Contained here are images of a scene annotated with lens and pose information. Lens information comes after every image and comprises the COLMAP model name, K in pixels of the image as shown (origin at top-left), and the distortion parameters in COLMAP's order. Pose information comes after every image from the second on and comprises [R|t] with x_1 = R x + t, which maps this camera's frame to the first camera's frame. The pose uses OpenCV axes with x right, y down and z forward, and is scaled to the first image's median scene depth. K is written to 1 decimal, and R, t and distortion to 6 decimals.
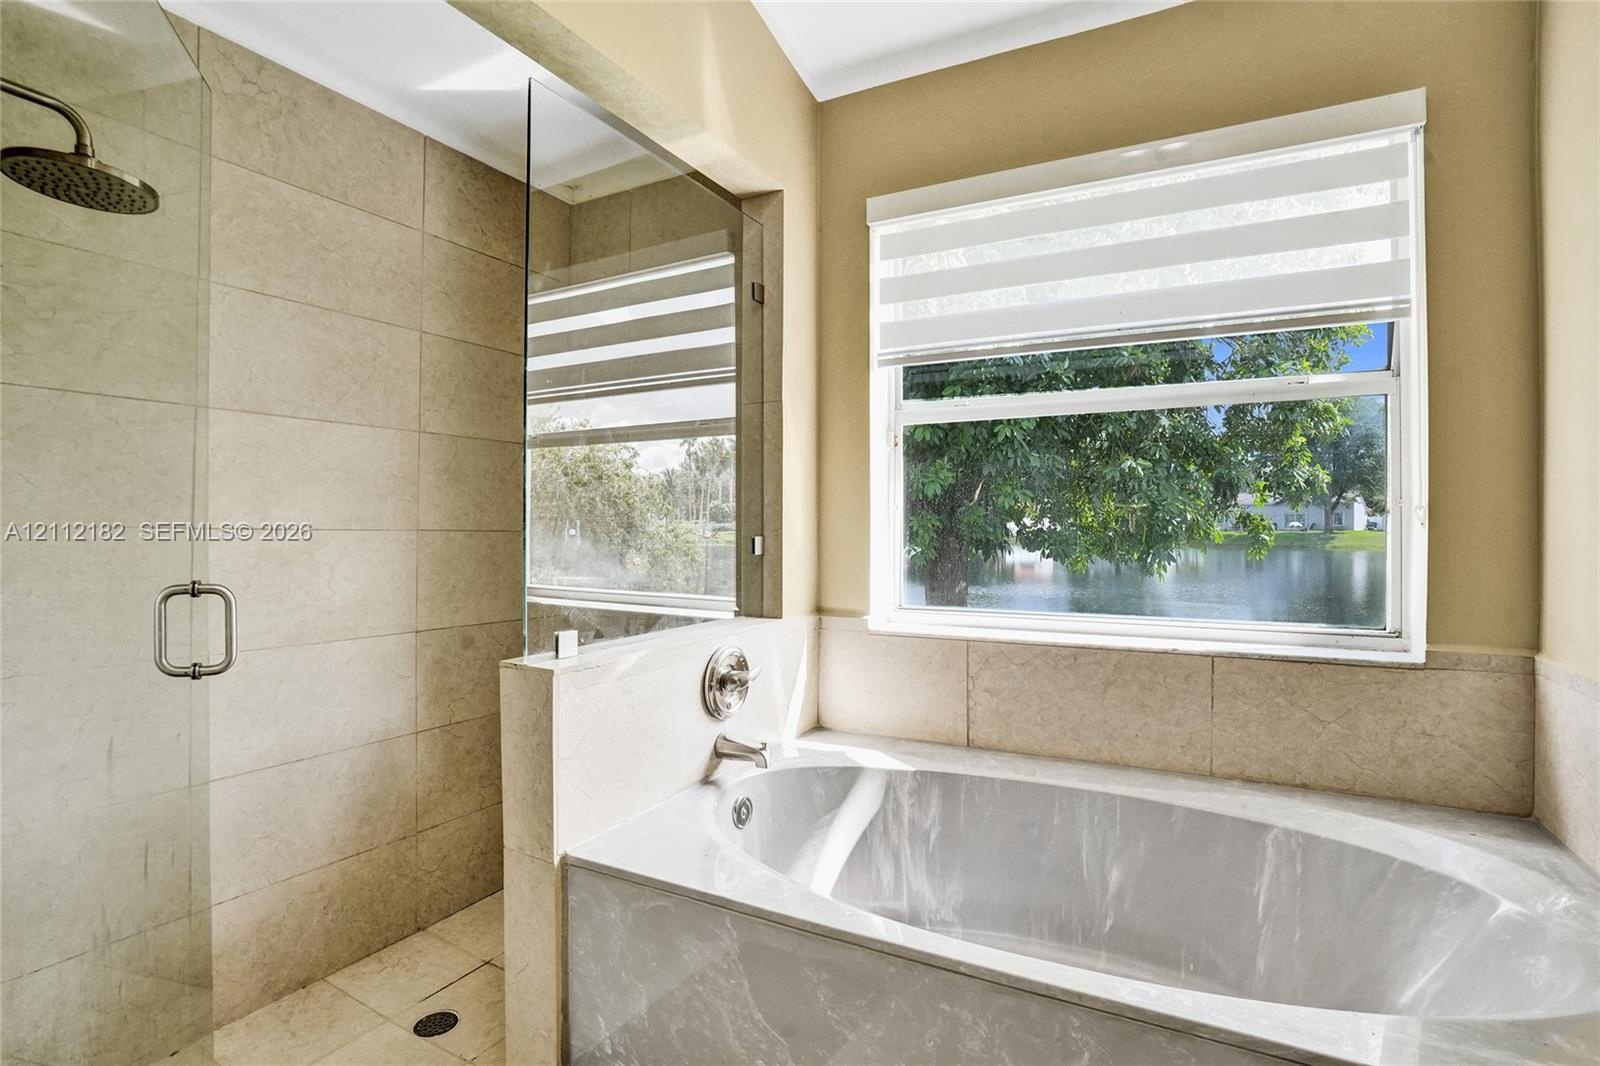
lens RADIAL K [[781.9, 0, 804.2], [0, 781.9, 522.9], [0, 0, 1]] dist [-0.065487, 0.029432]
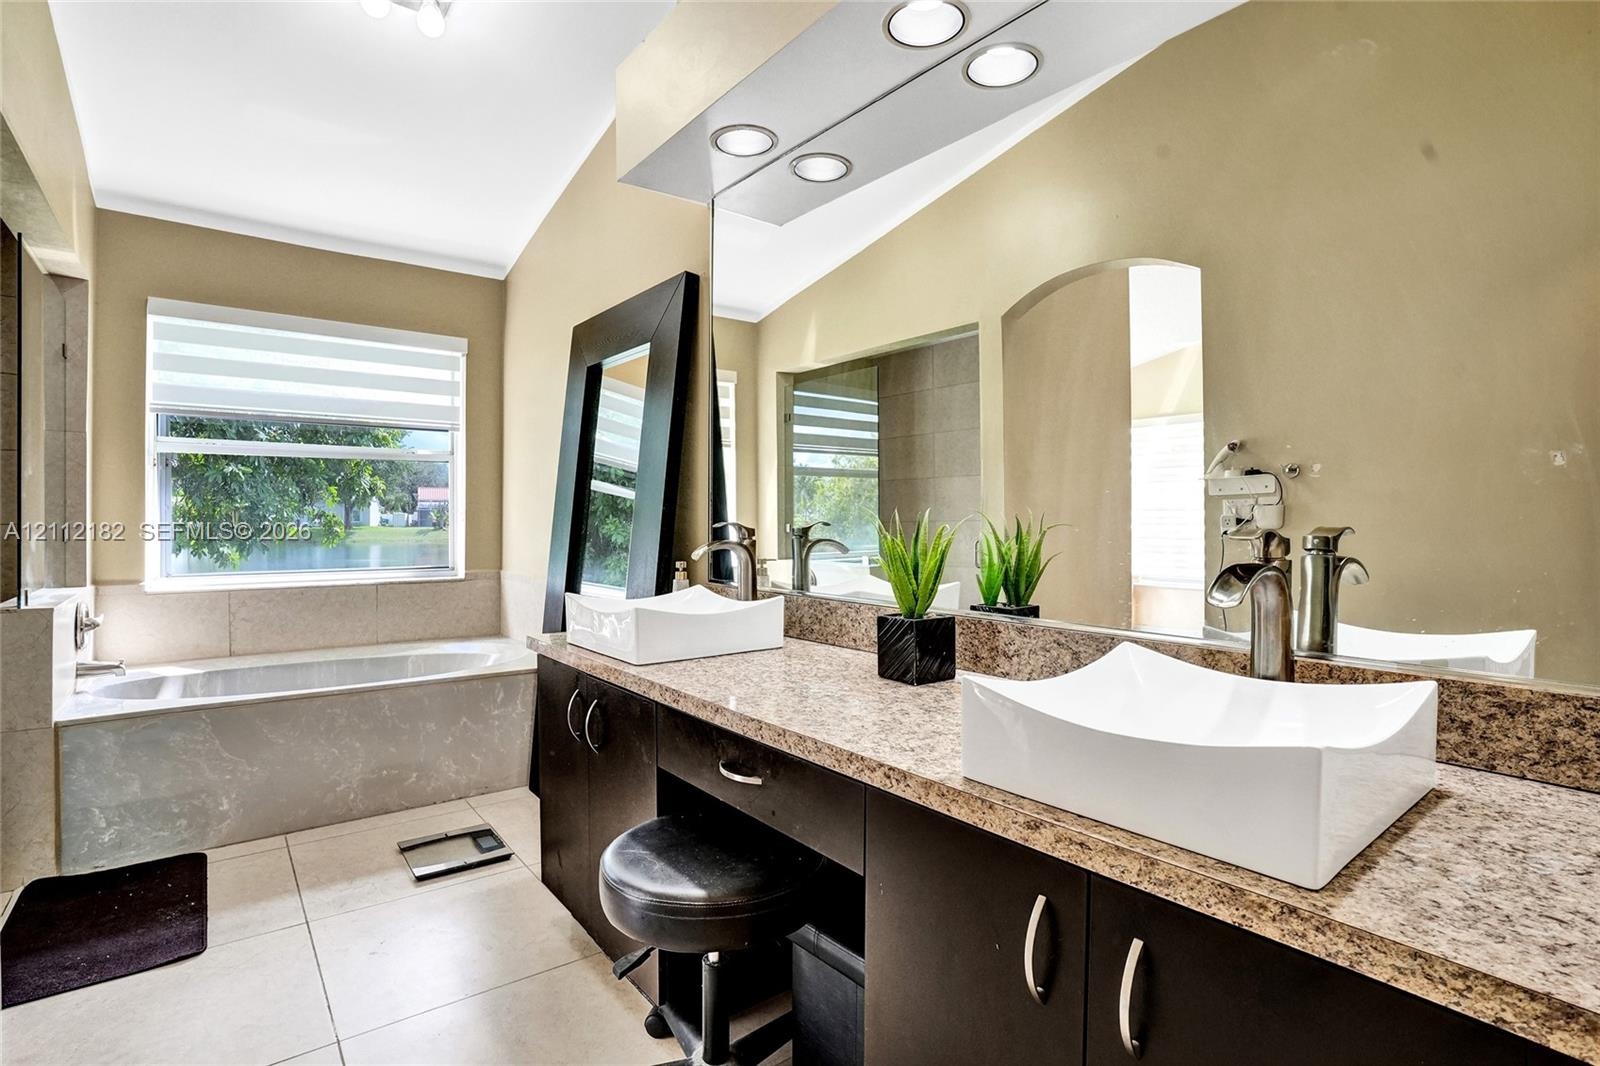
lens RADIAL K [[771.8, 0, 800.0], [0, 771.8, 533.0], [0, 0, 1]] dist [-0.043509, 0.000510]
pose [[0.397234, -0.011041, 0.917651, -0.870759], [0.000196, 0.999929, 0.011946, 0.012260], [-0.917717, -0.004566, 0.397208, -0.830518]]
